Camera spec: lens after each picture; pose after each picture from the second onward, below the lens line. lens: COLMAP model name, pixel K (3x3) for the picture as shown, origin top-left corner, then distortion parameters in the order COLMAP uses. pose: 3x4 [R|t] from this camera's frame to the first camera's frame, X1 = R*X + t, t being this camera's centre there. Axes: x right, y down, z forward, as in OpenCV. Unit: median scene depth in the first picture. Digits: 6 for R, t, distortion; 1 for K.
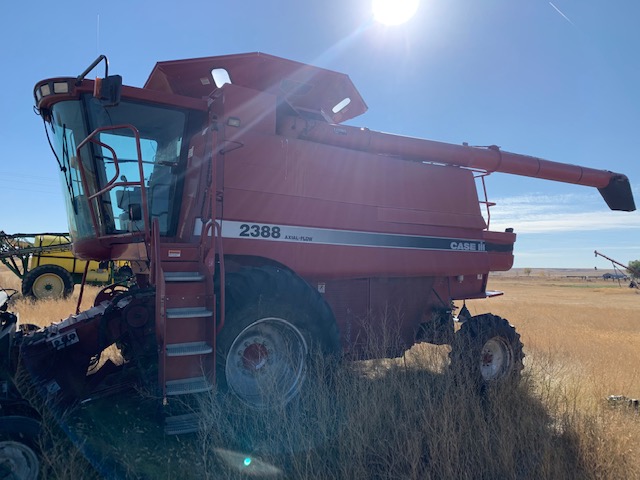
lens RADIAL K [[482.2, 0, 319.7], [0, 482.2, 240.7], [0, 0, 1]] dist [0.061630, 0.001566]
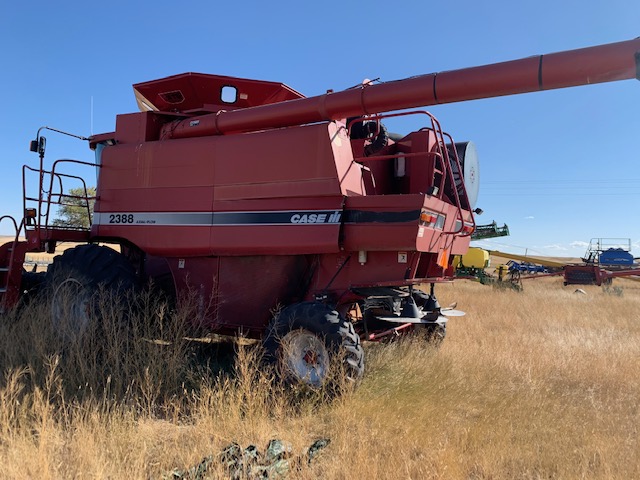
lens RADIAL K [[482.2, 0, 319.7], [0, 482.2, 239.1], [0, 0, 1]] dist [0.061630, 0.001566]
pose [[0.512534, -0.037907, -0.857830, 1.126795], [0.029468, 0.999213, -0.026548, 0.076239], [0.858161, -0.011672, 0.513248, 0.662732]]
